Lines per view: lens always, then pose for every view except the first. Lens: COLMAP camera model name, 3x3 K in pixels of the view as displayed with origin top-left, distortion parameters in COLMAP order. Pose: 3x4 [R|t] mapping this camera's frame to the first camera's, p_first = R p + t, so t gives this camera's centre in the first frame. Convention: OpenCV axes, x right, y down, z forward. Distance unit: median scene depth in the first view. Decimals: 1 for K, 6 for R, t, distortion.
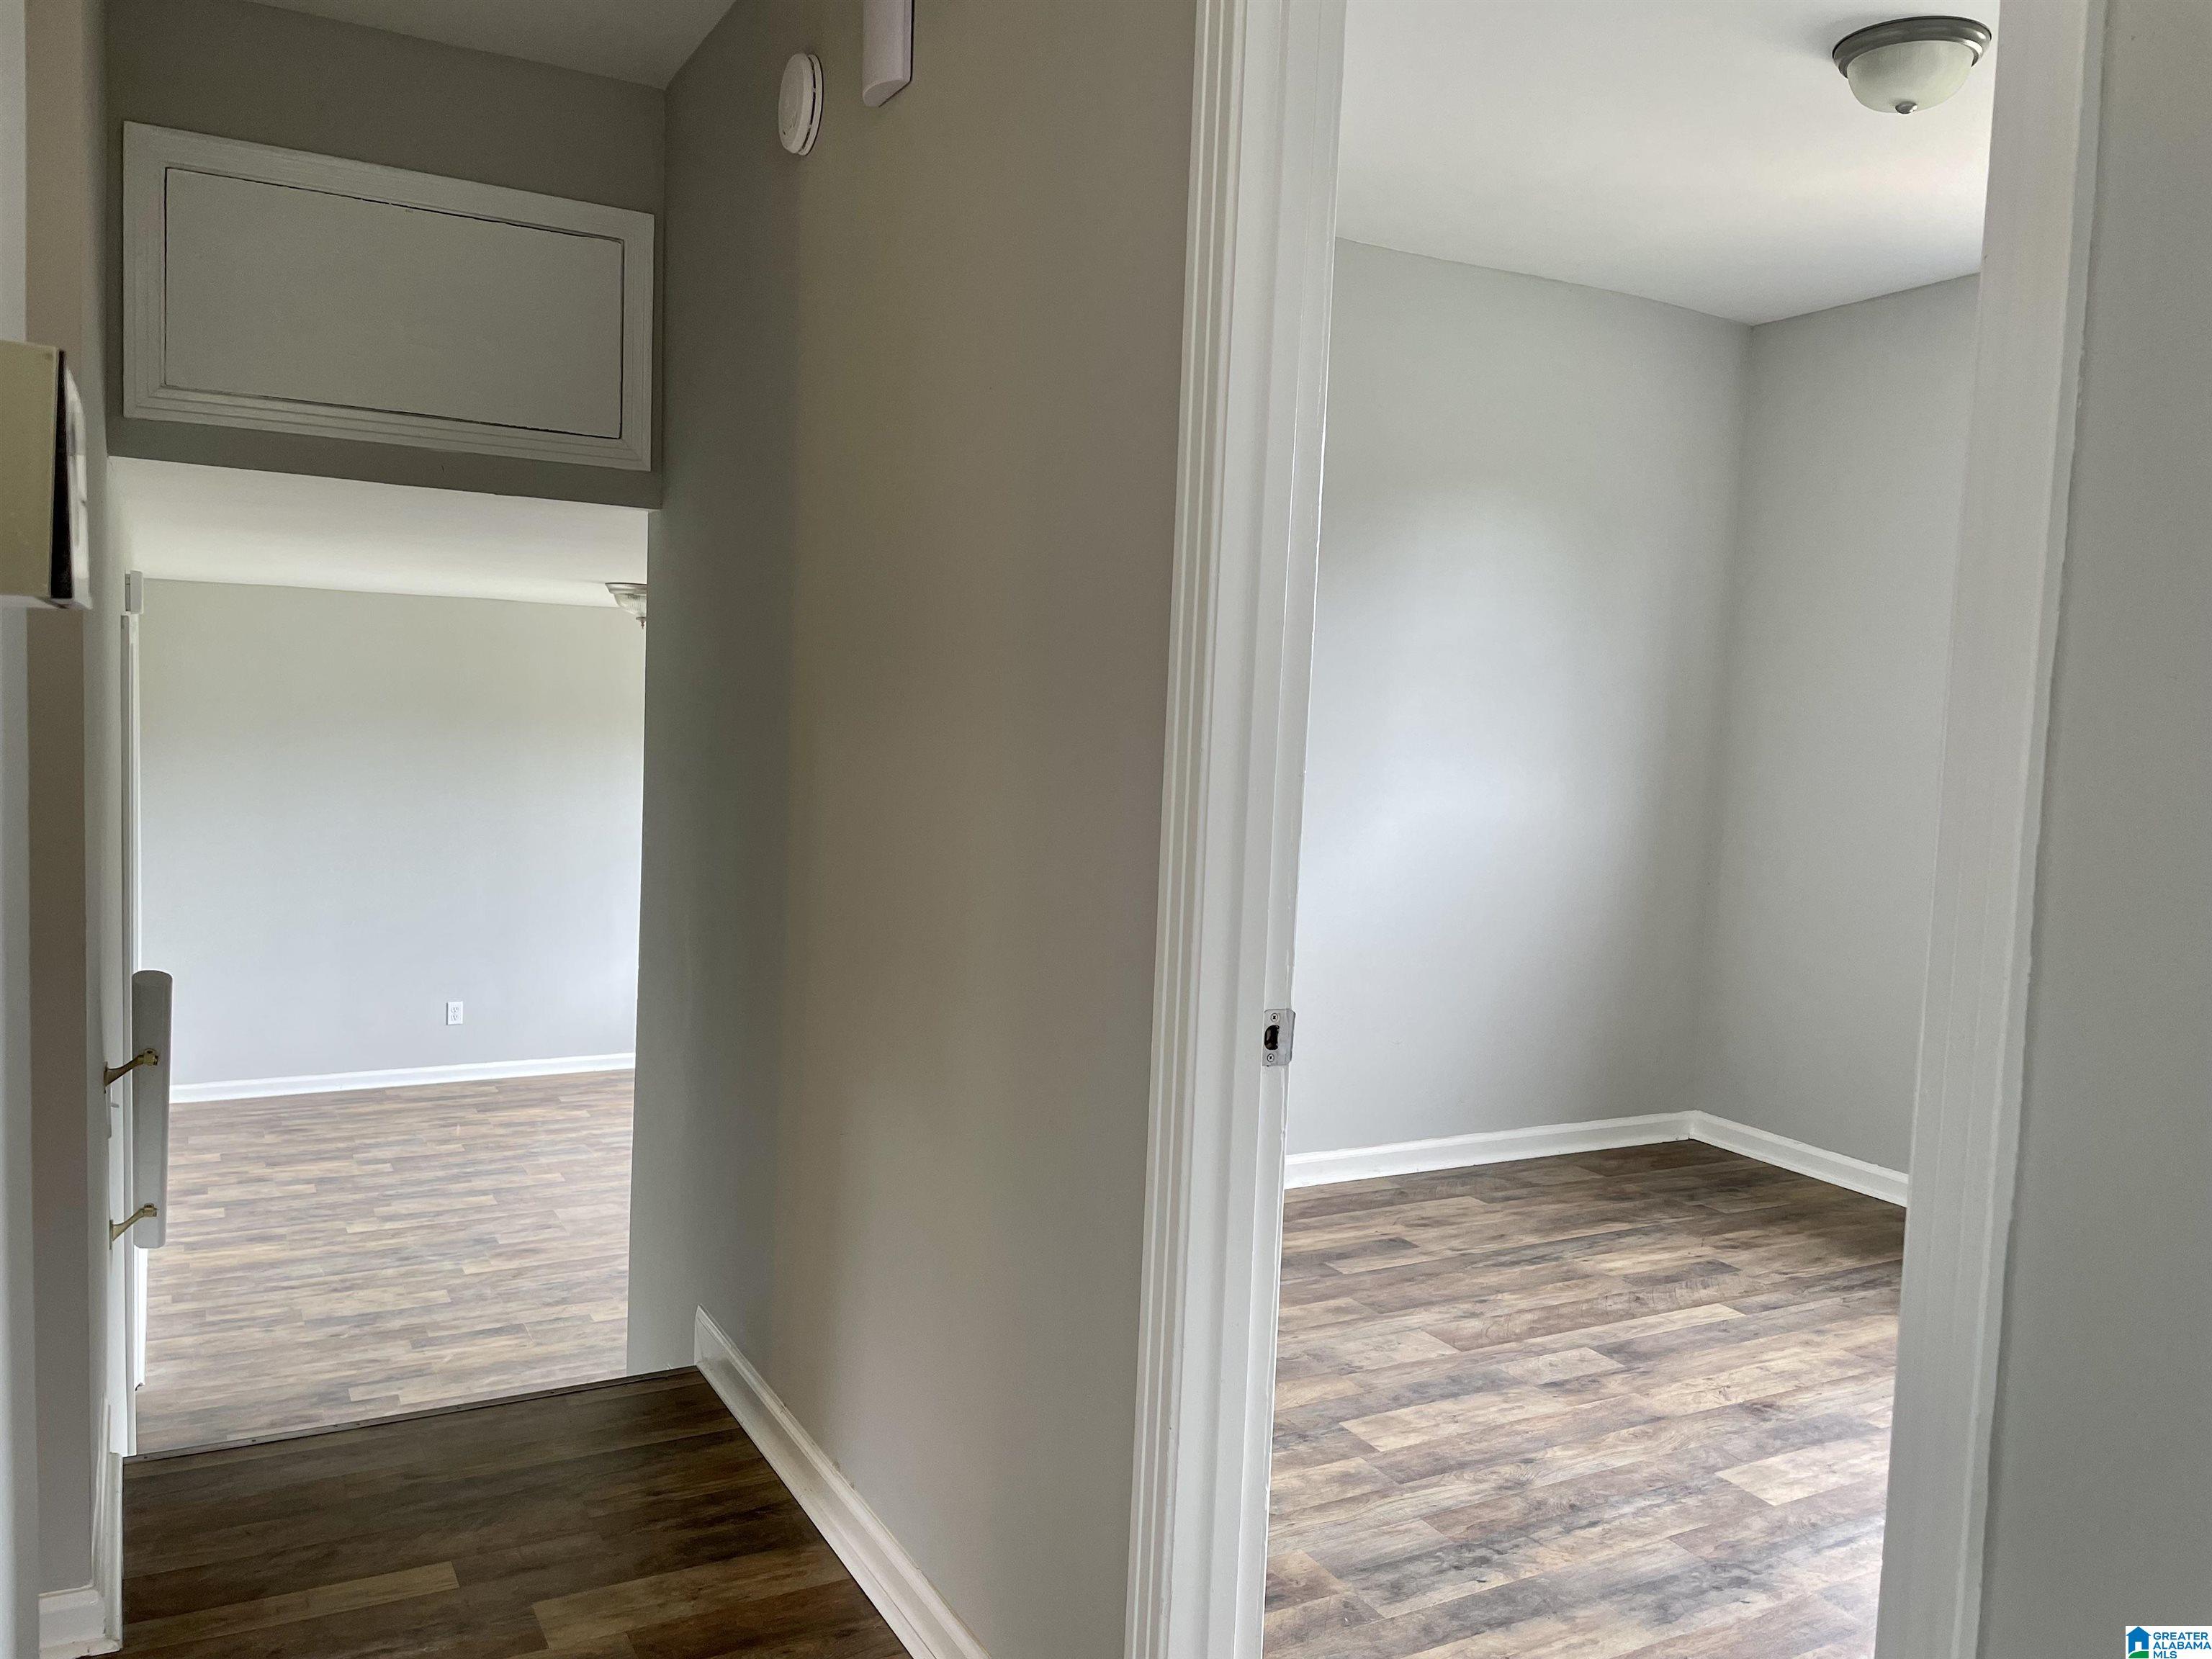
lens RADIAL K [[1655.1, 0, 1104.8], [0, 1655.1, 828.4], [0, 0, 1]] dist [0.088190, -0.108121]
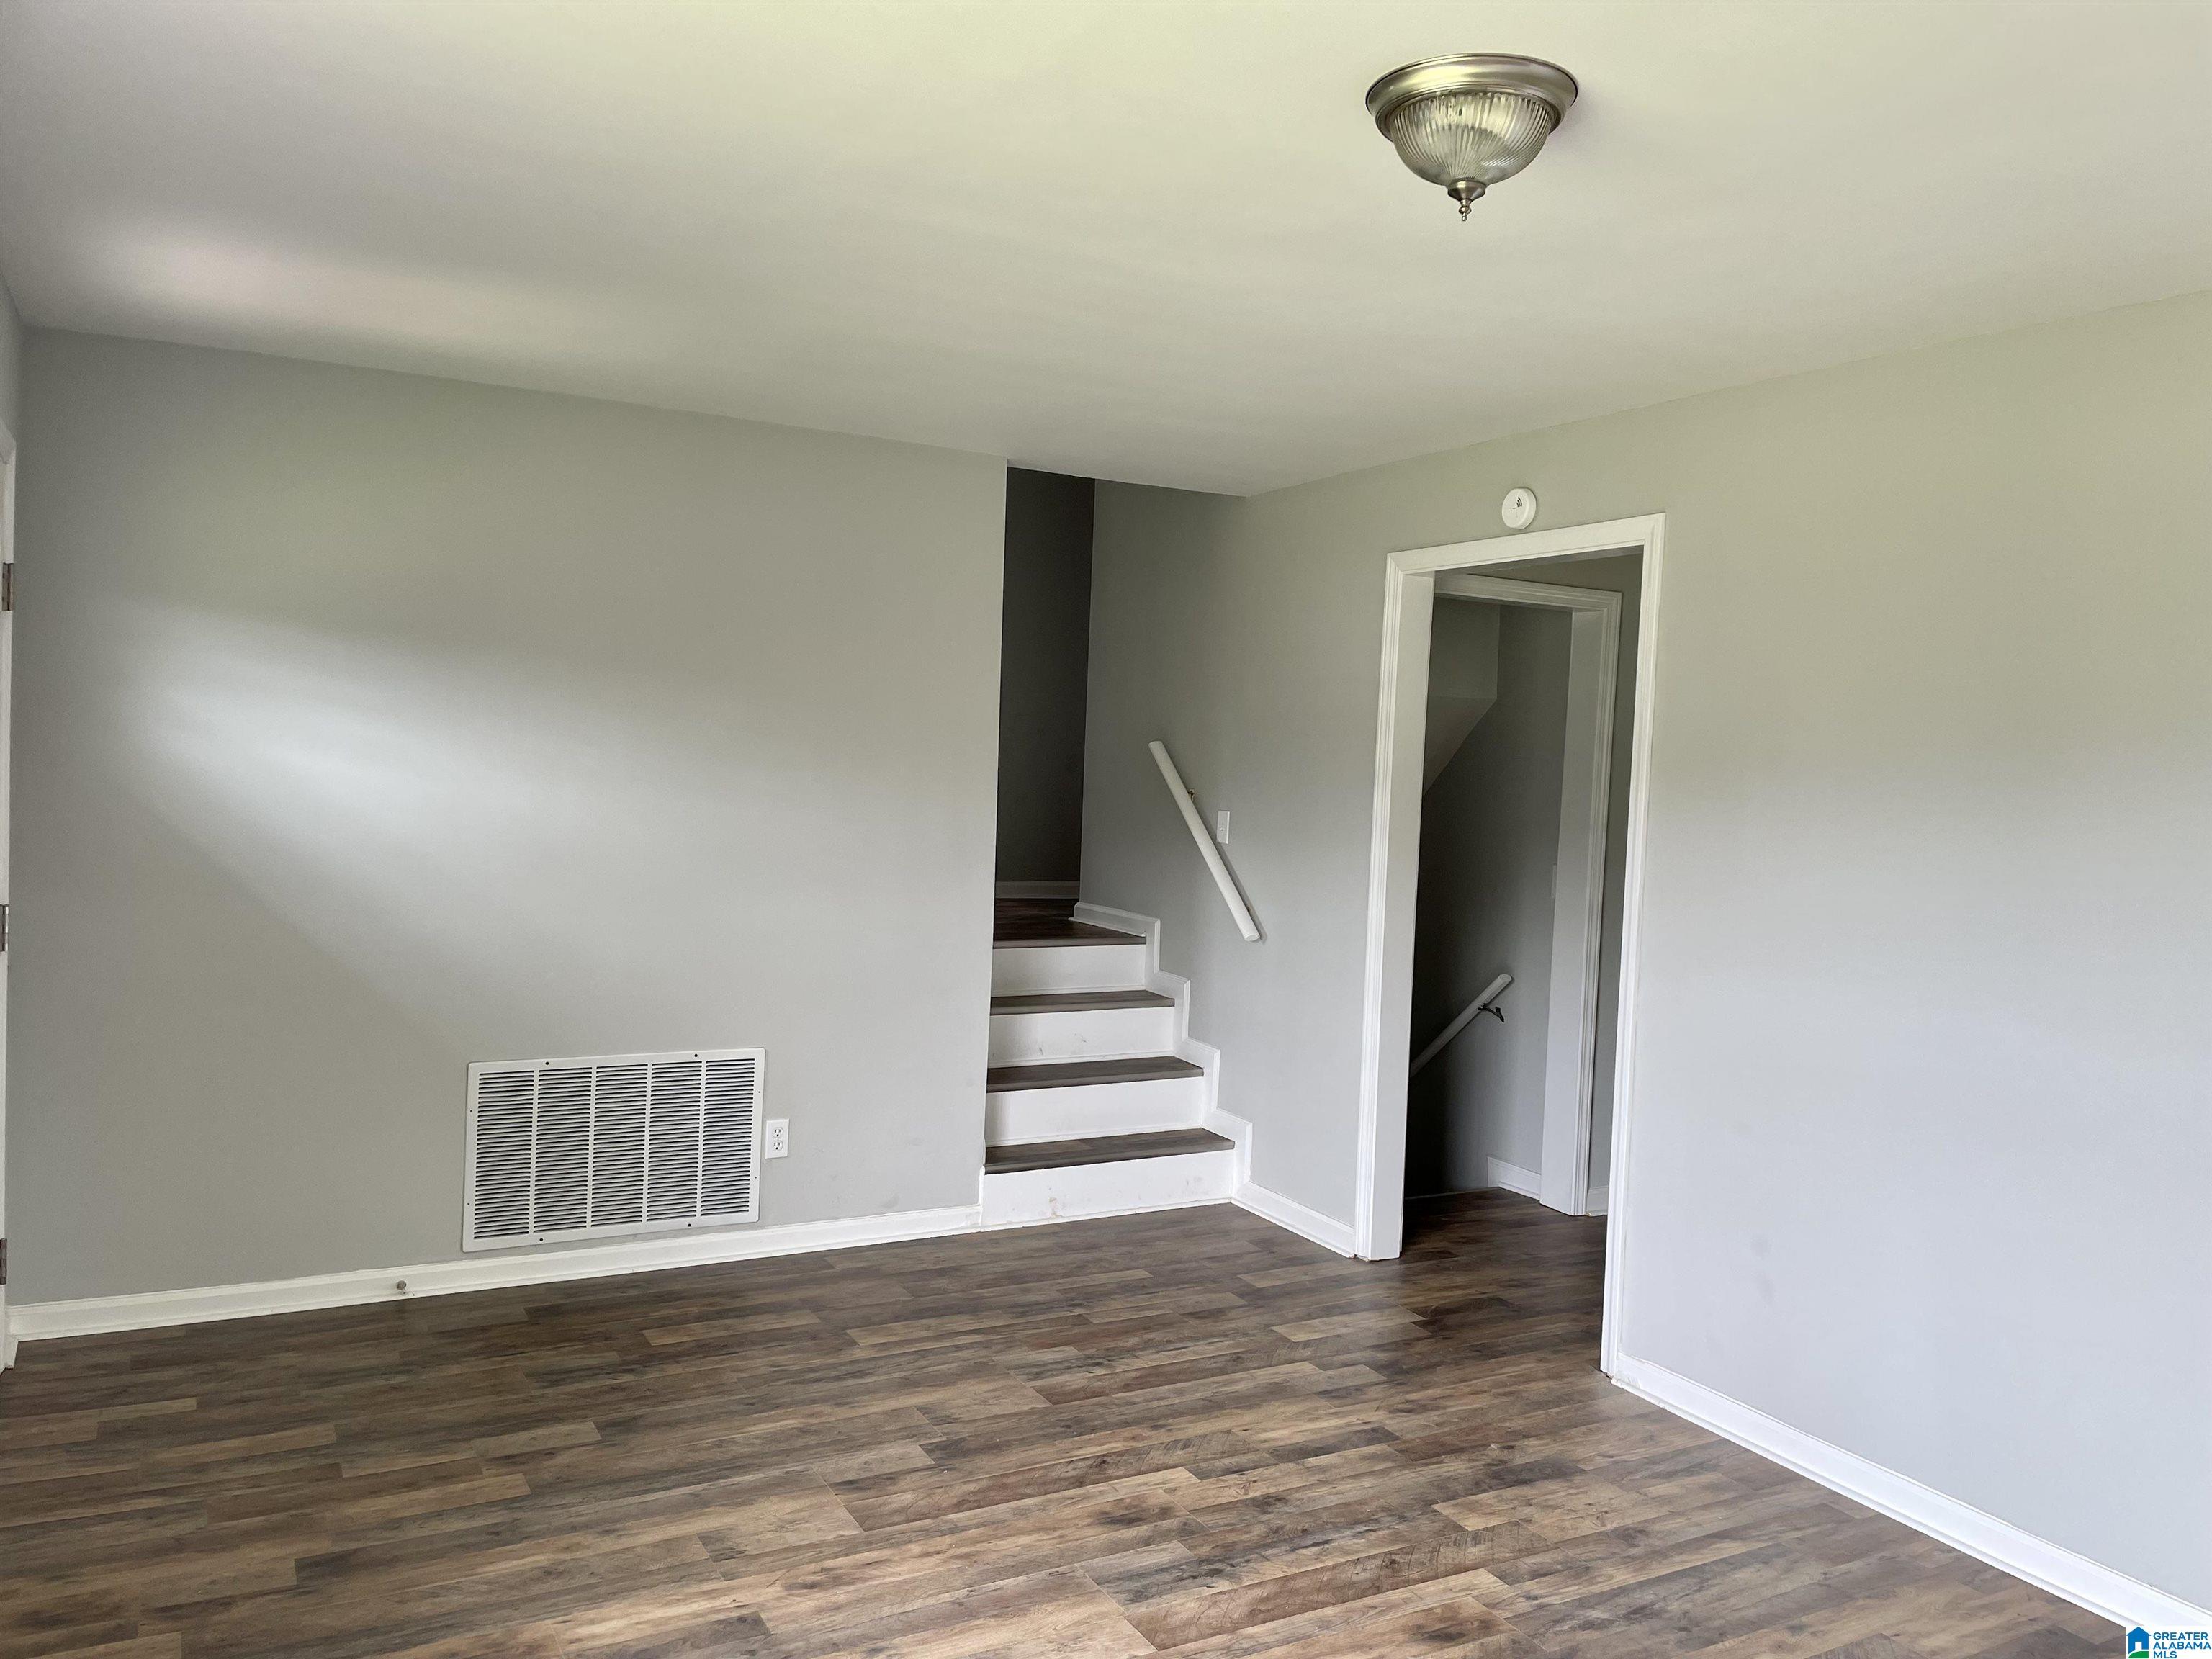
lens RADIAL K [[1655.1, 0, 1126.2], [0, 1655.1, 823.9], [0, 0, 1]] dist [0.088190, -0.108121]
pose [[-0.997074, -0.076198, 0.006170, -0.269742], [-0.075110, 0.991467, 0.106545, -0.032547], [-0.014235, 0.105770, -0.994289, 1.666099]]
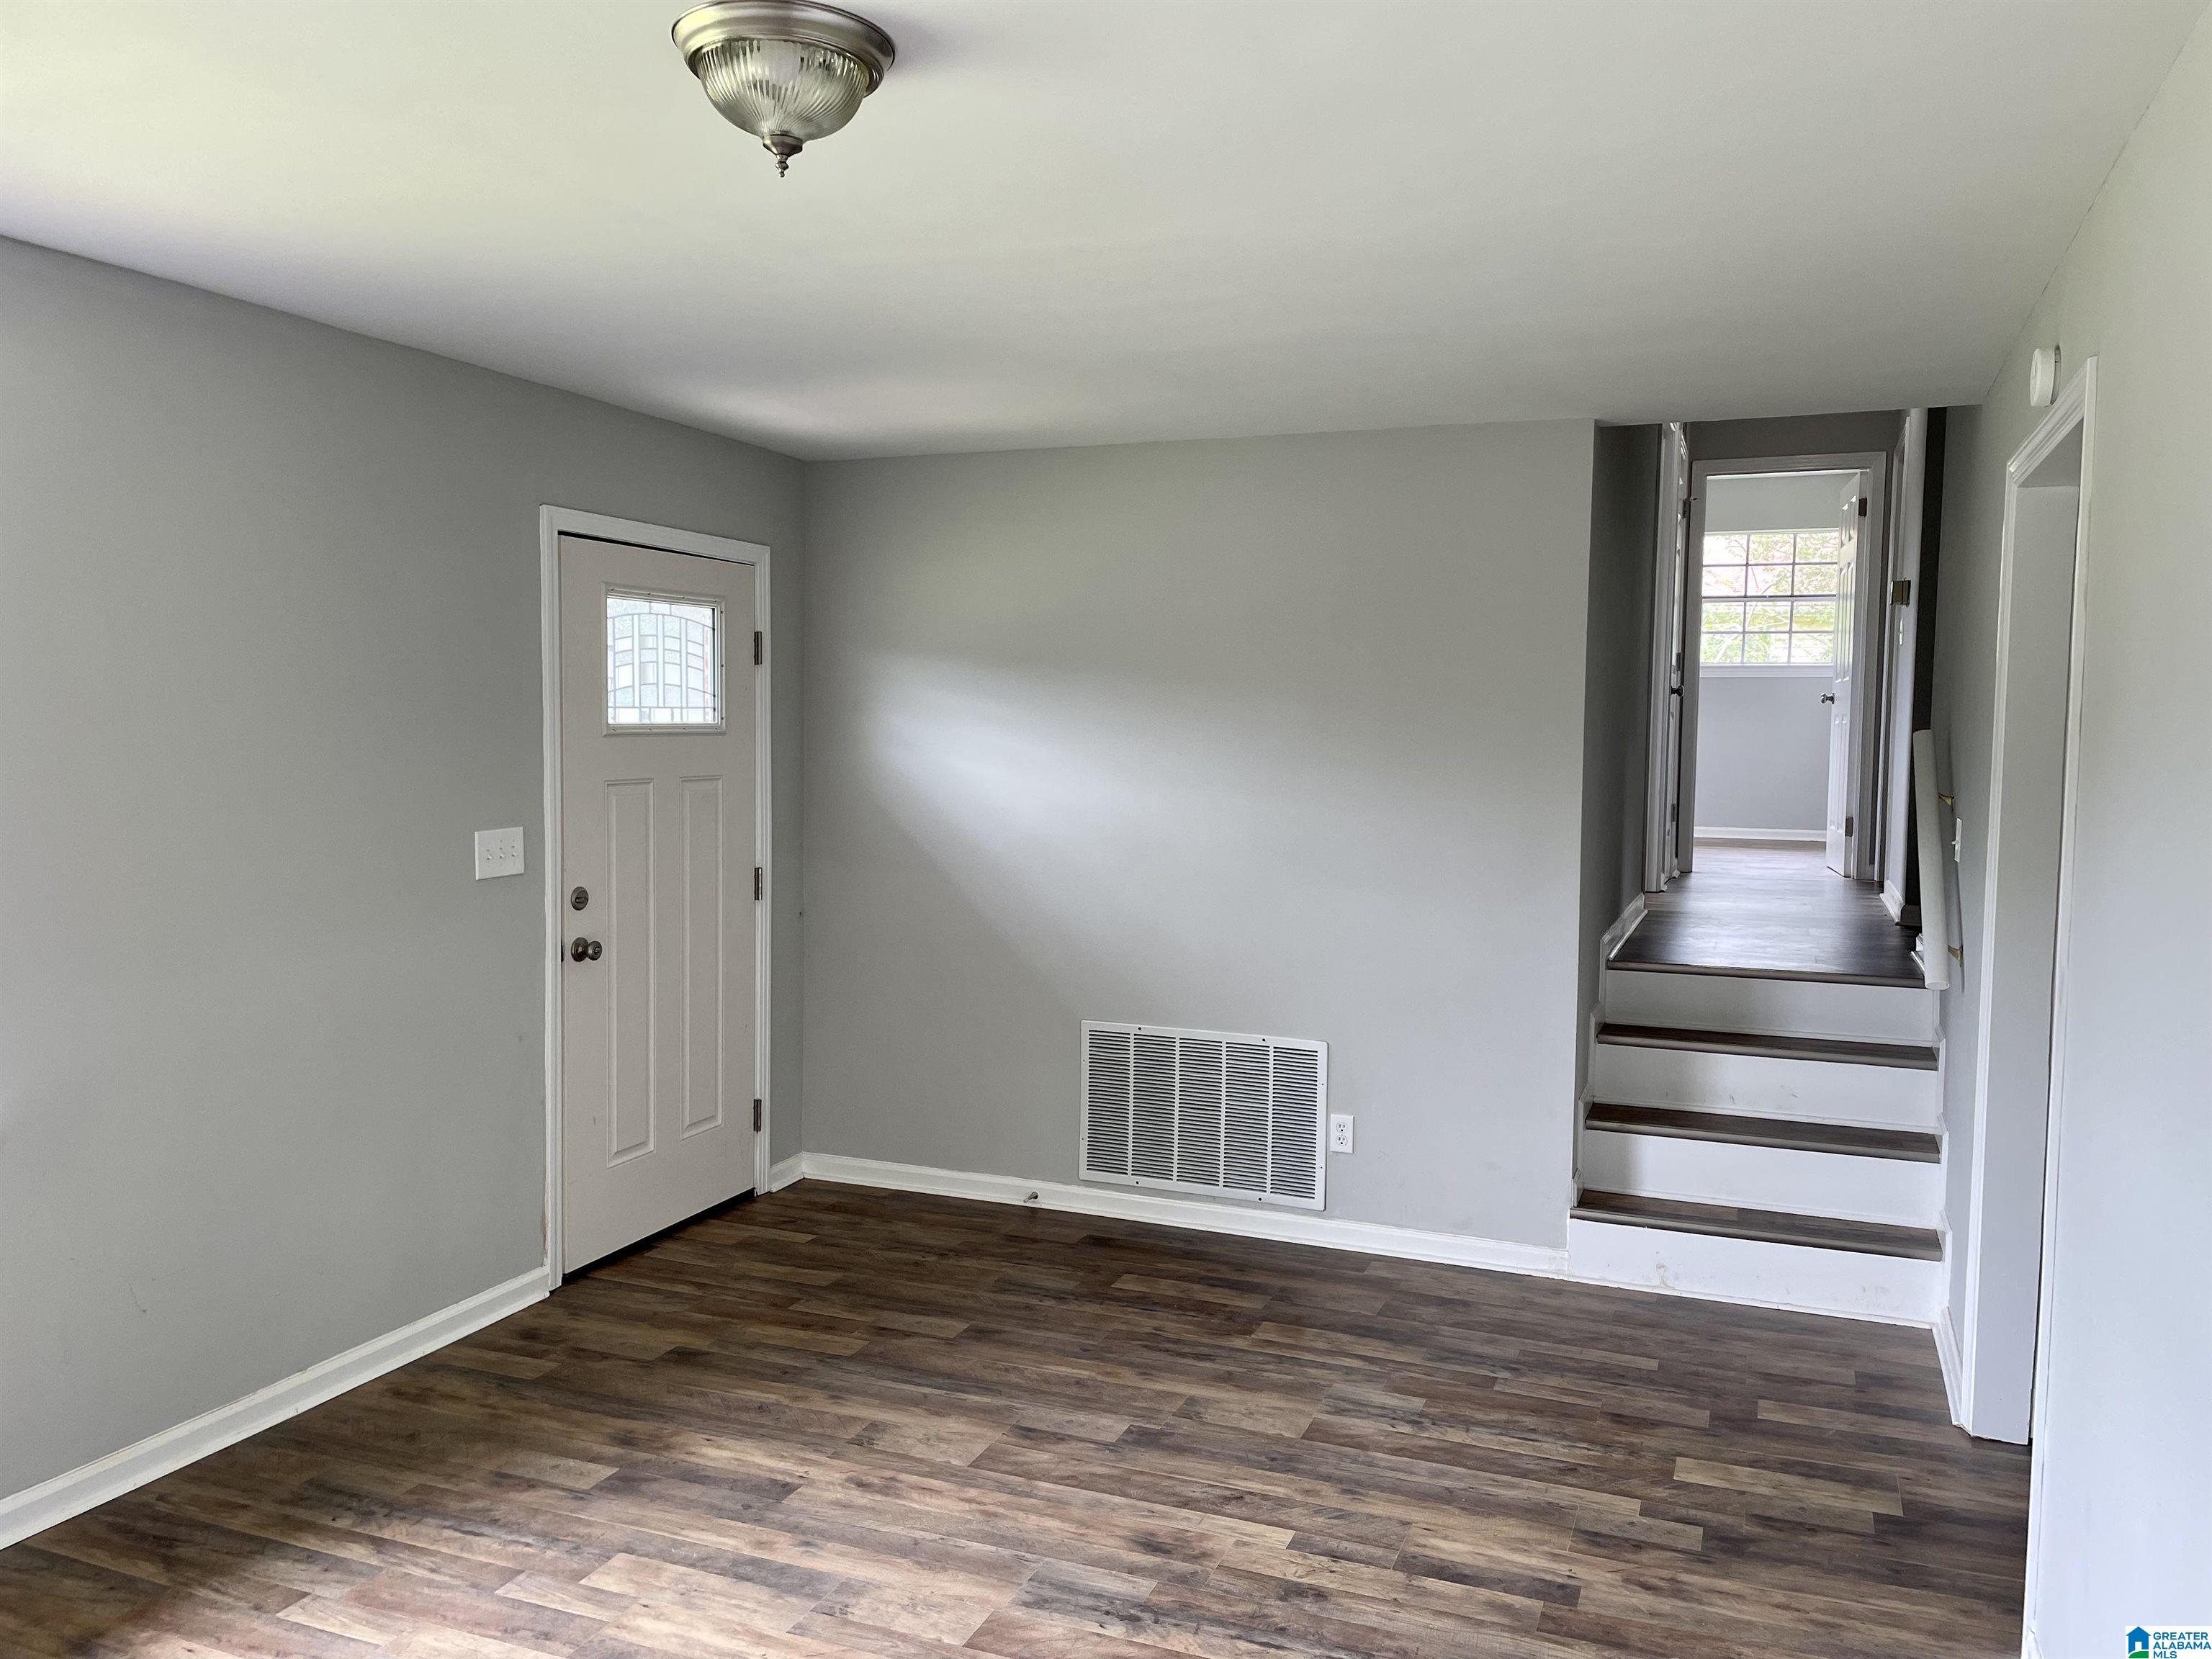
lens RADIAL K [[1655.1, 0, 1113.7], [0, 1655.1, 827.9], [0, 0, 1]] dist [0.088190, -0.108121]
pose [[-0.633960, -0.093601, 0.767680, -0.717822], [0.013012, 0.991217, 0.131602, -0.041809], [-0.773256, 0.093420, -0.627174, 1.431240]]
